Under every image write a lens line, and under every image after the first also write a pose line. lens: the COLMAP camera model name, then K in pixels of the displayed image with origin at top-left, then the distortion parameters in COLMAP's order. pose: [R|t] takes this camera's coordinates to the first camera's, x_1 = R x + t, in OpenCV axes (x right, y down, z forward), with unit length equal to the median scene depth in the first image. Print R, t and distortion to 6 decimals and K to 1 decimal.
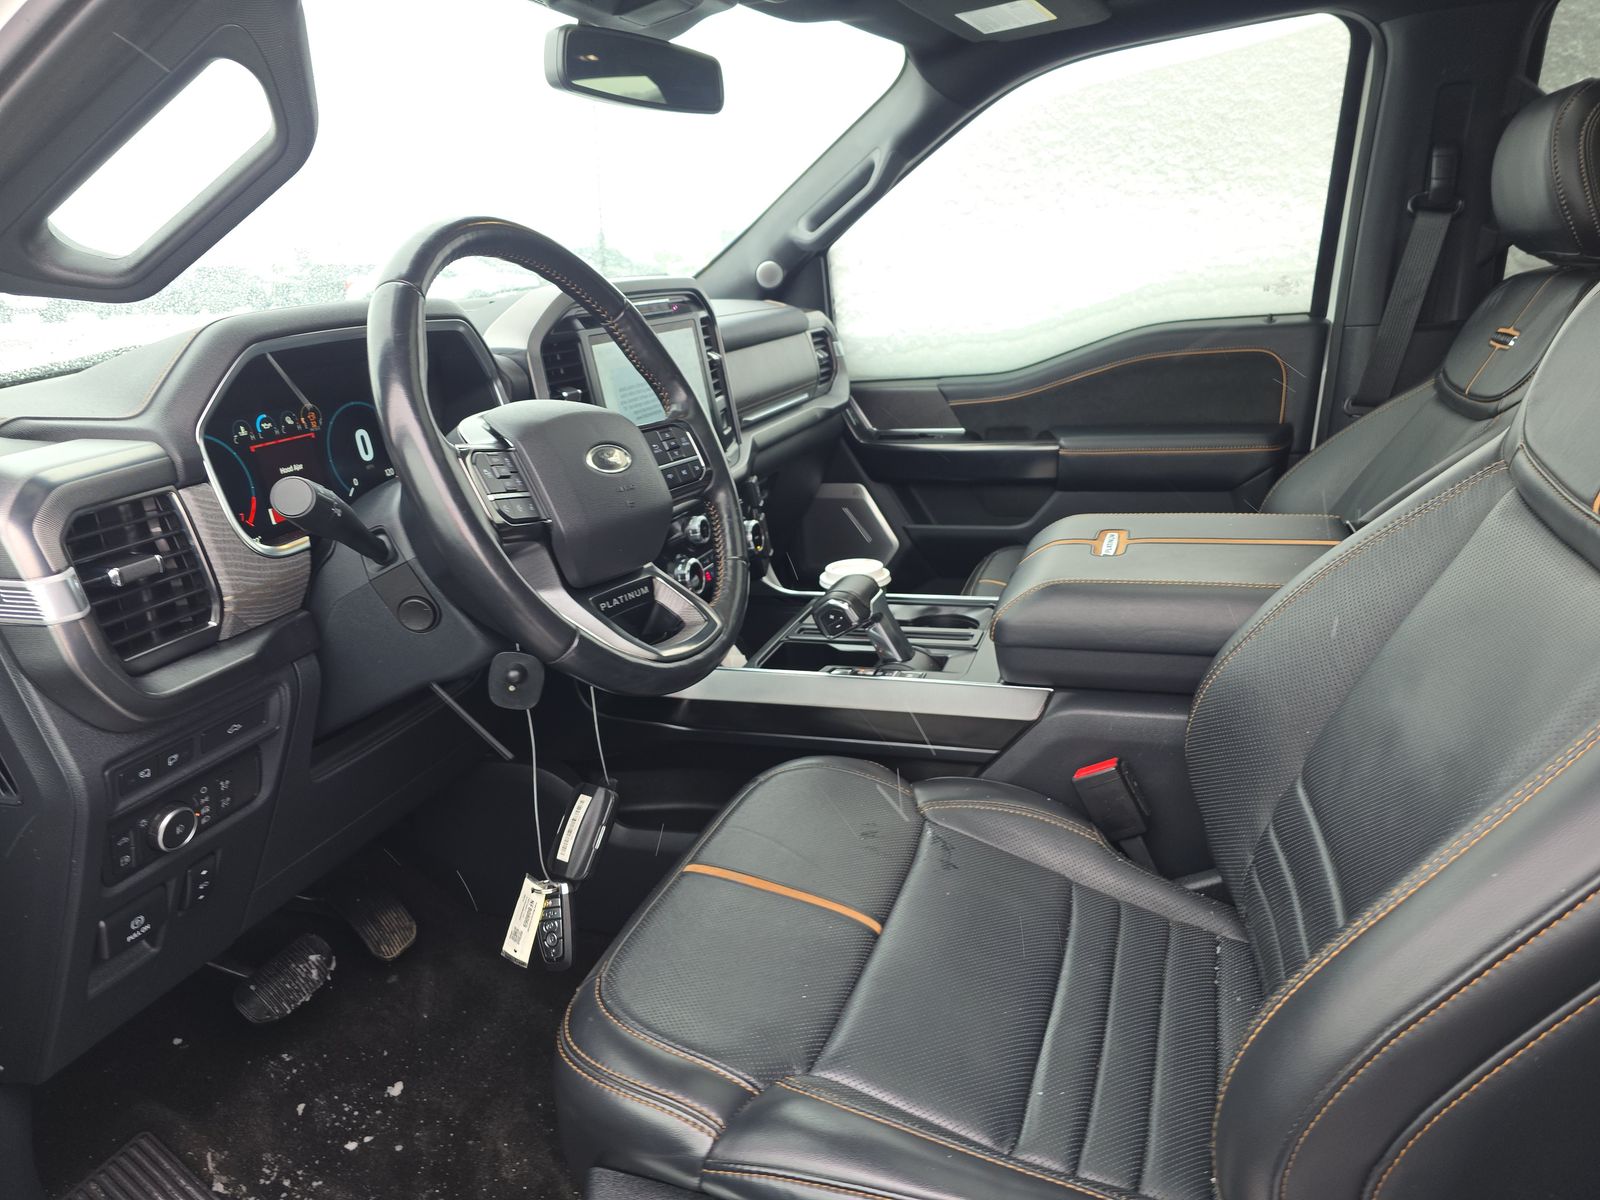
lens RADIAL K [[1079.0, 0, 794.4], [0, 1079.0, 611.5], [0, 0, 1]] dist [0.033579, -0.025393]
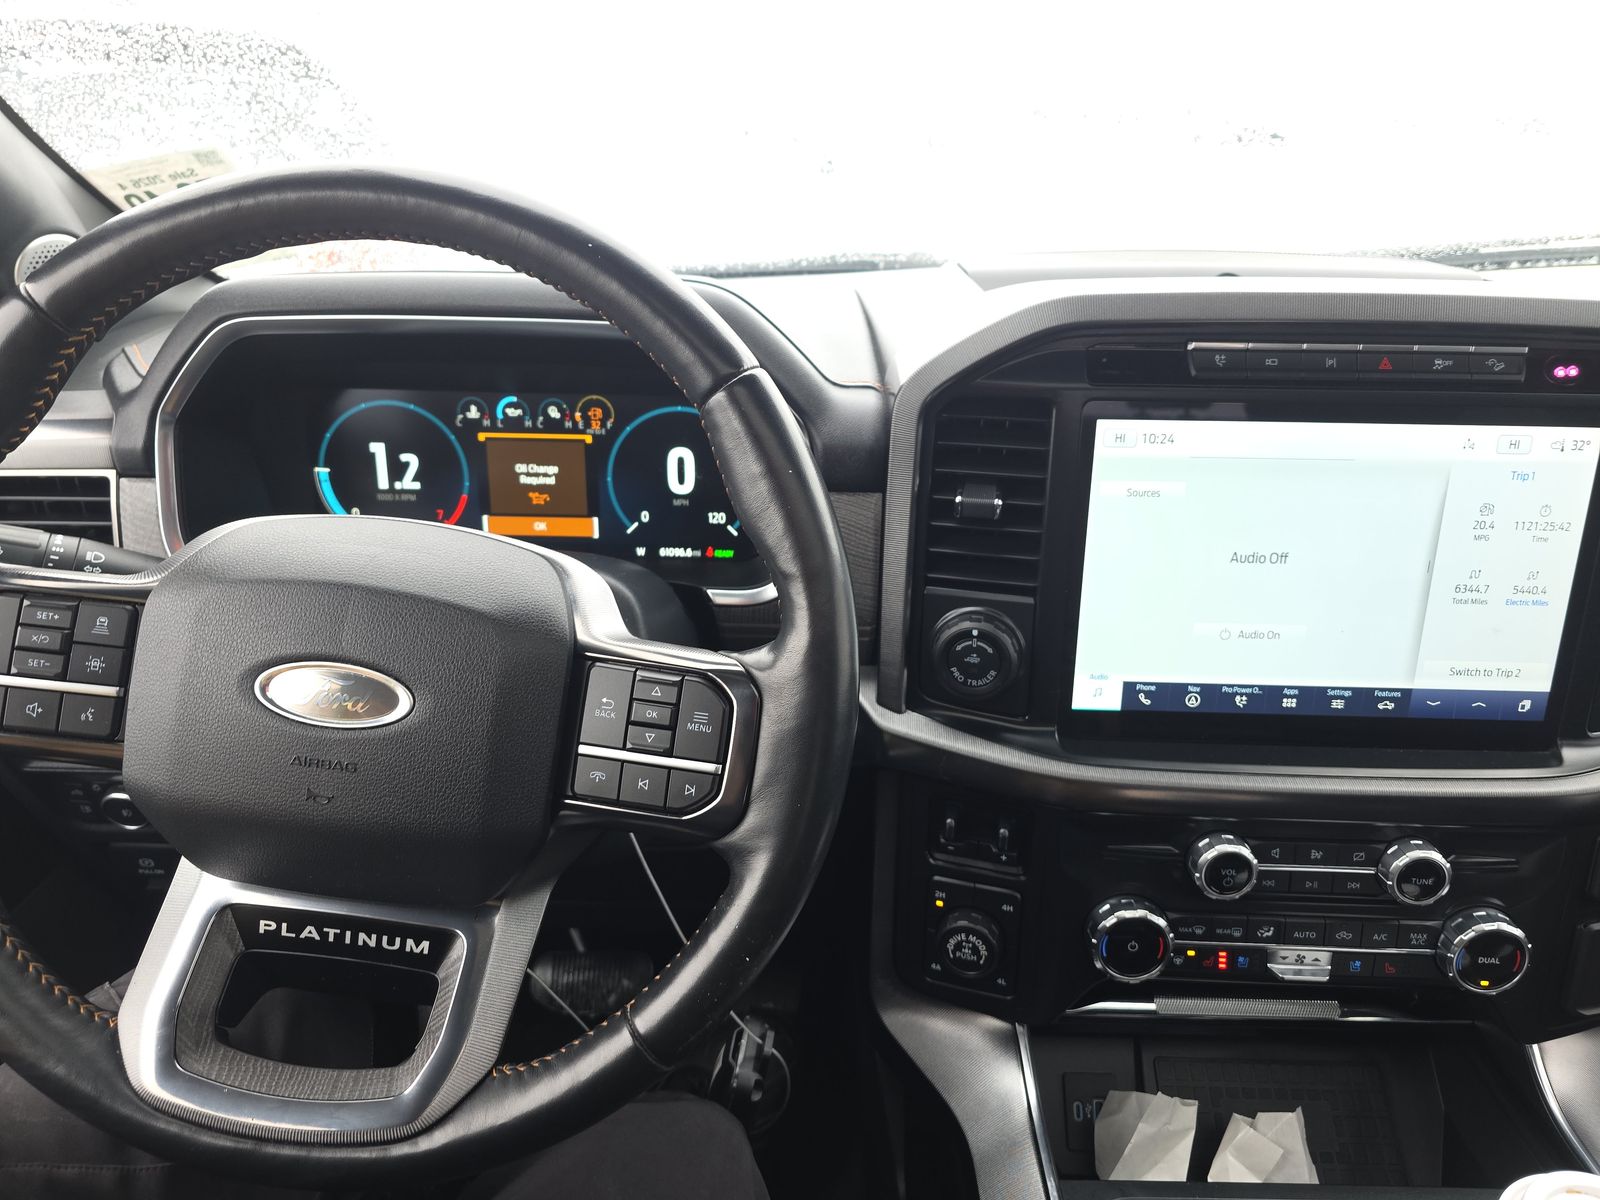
lens RADIAL K [[1079.0, 0, 835.3], [0, 1079.0, 607.1], [0, 0, 1]] dist [0.033579, -0.025393]
pose [[0.319719, 0.441870, -0.838171, 0.257151], [-0.323954, 0.882270, 0.341546, -0.368188], [0.890412, 0.162330, 0.425224, 0.880682]]
